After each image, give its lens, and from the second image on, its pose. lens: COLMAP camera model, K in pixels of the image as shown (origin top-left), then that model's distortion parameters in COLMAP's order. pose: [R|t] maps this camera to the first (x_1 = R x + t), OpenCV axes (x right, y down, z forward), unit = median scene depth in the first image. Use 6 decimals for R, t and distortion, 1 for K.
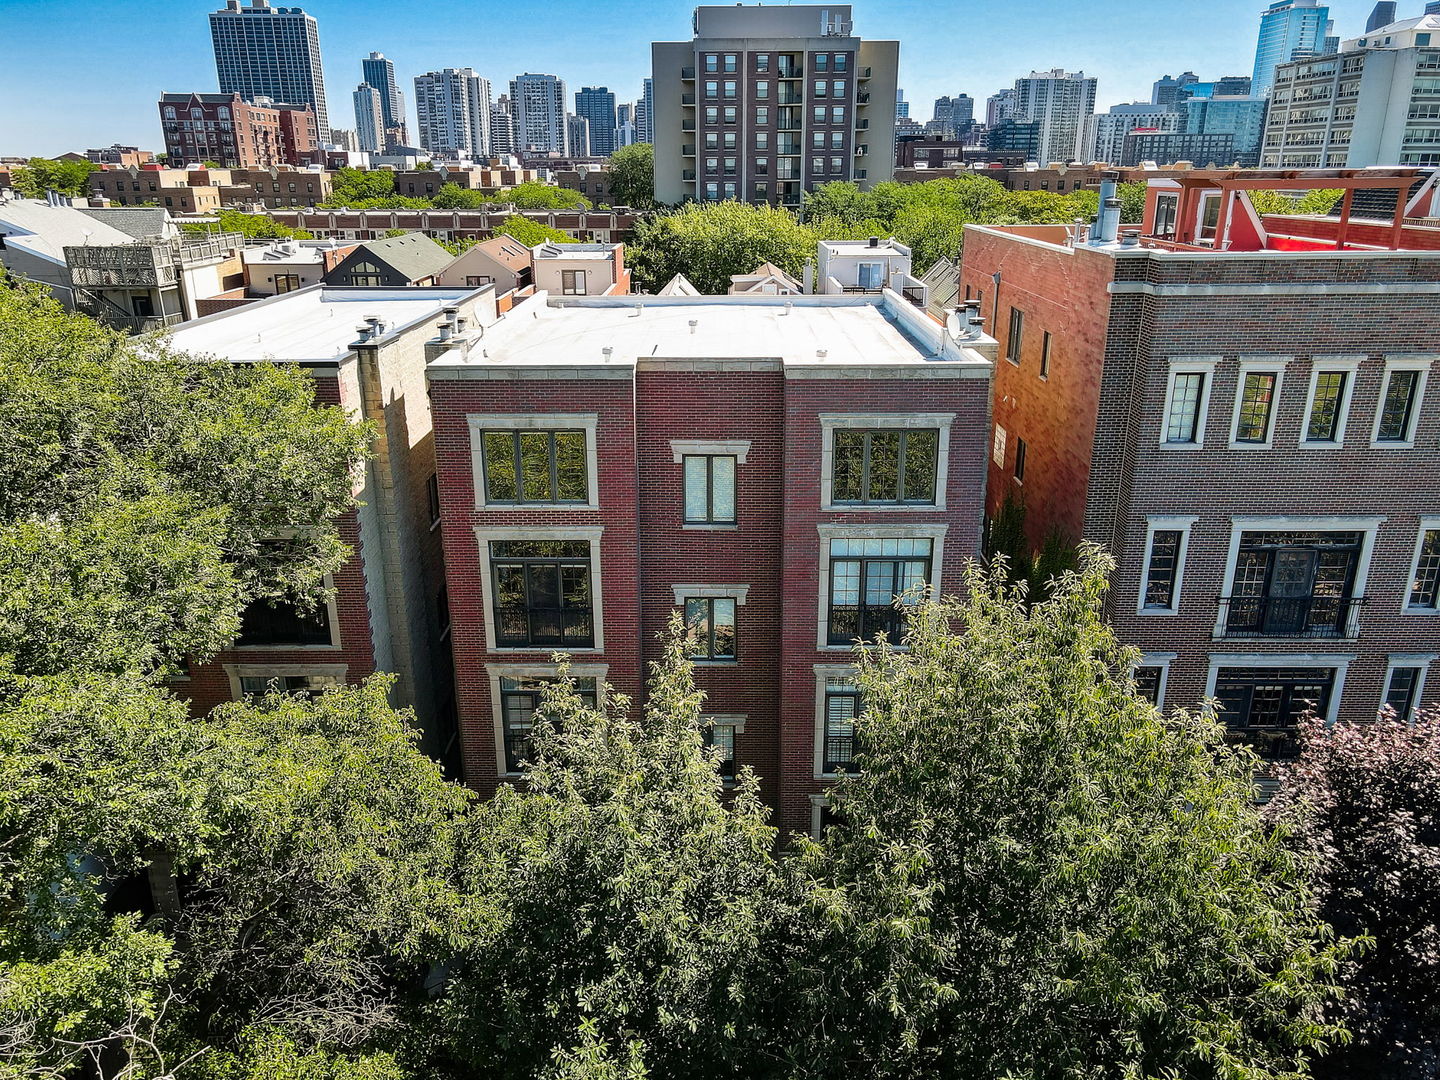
lens RADIAL K [[1041.9, 0, 721.3], [0, 1041.9, 536.4], [0, 0, 1]] dist [0.041317, -0.023187]
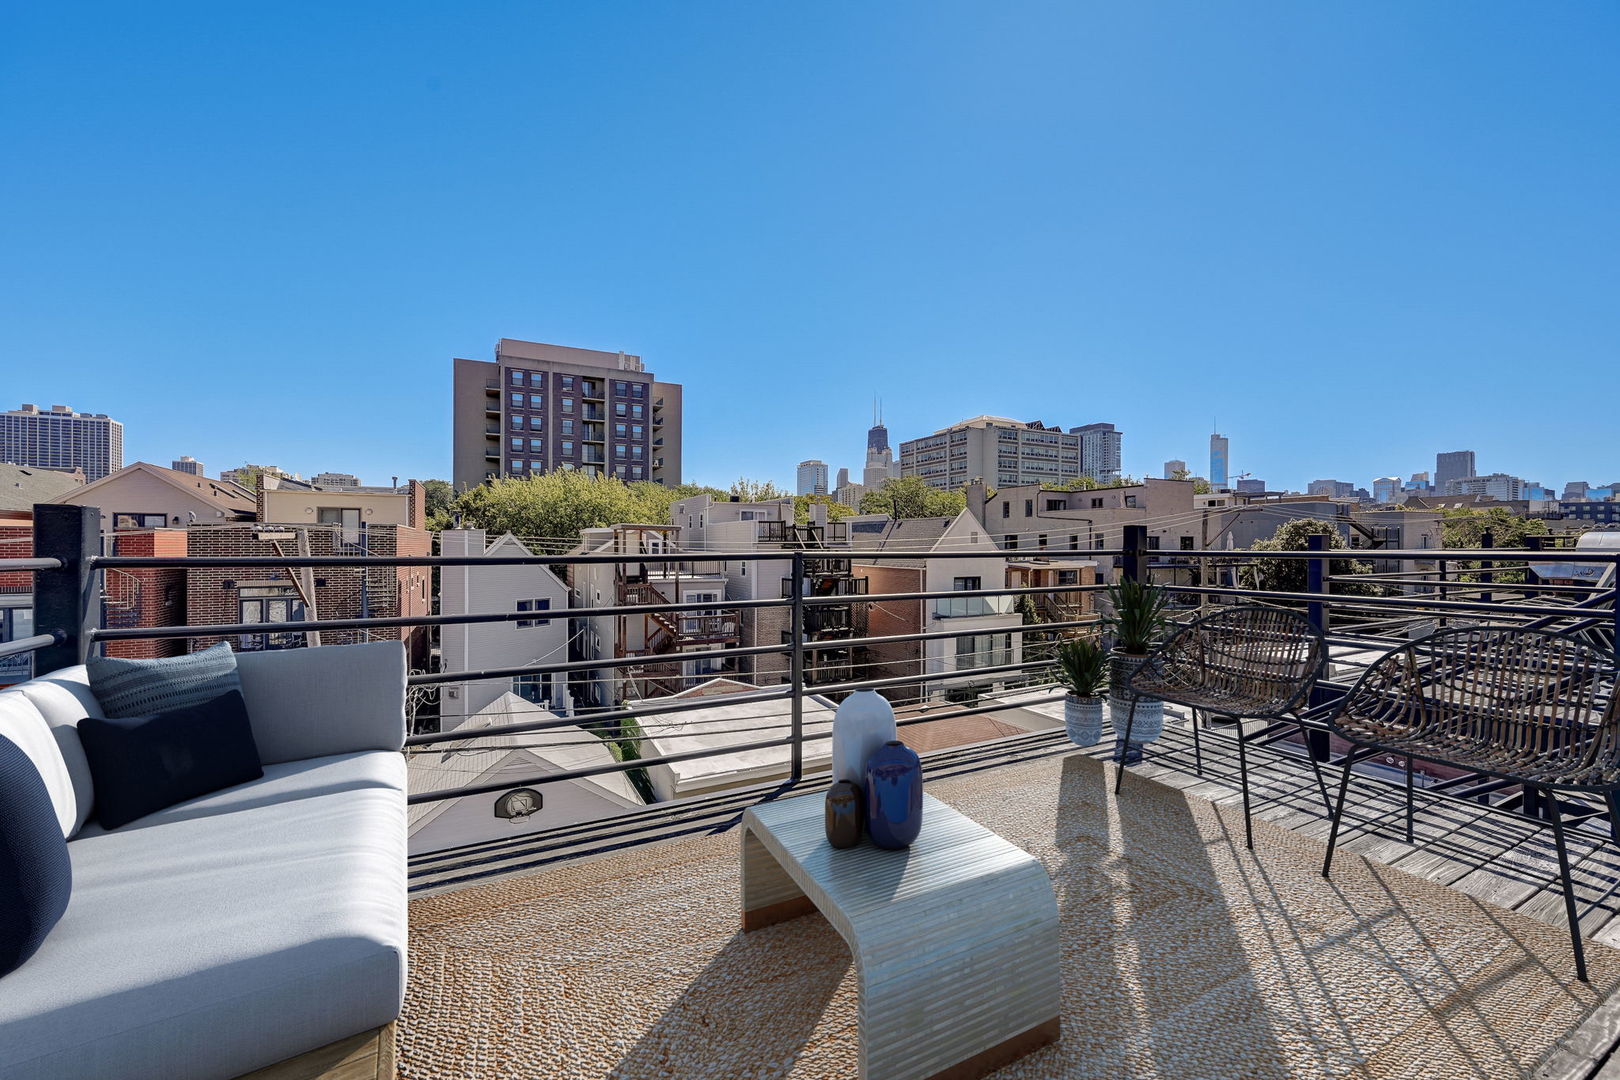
lens RADIAL K [[657.8, 0, 818.0], [0, 657.8, 538.4], [0, 0, 1]] dist [-0.002403, 0.001028]
pose [[0.891373, 0.001203, 0.453269, -0.039511], [0.152546, 0.940868, -0.302484, -0.042170], [-0.426830, 0.338771, 0.838481, 0.348857]]
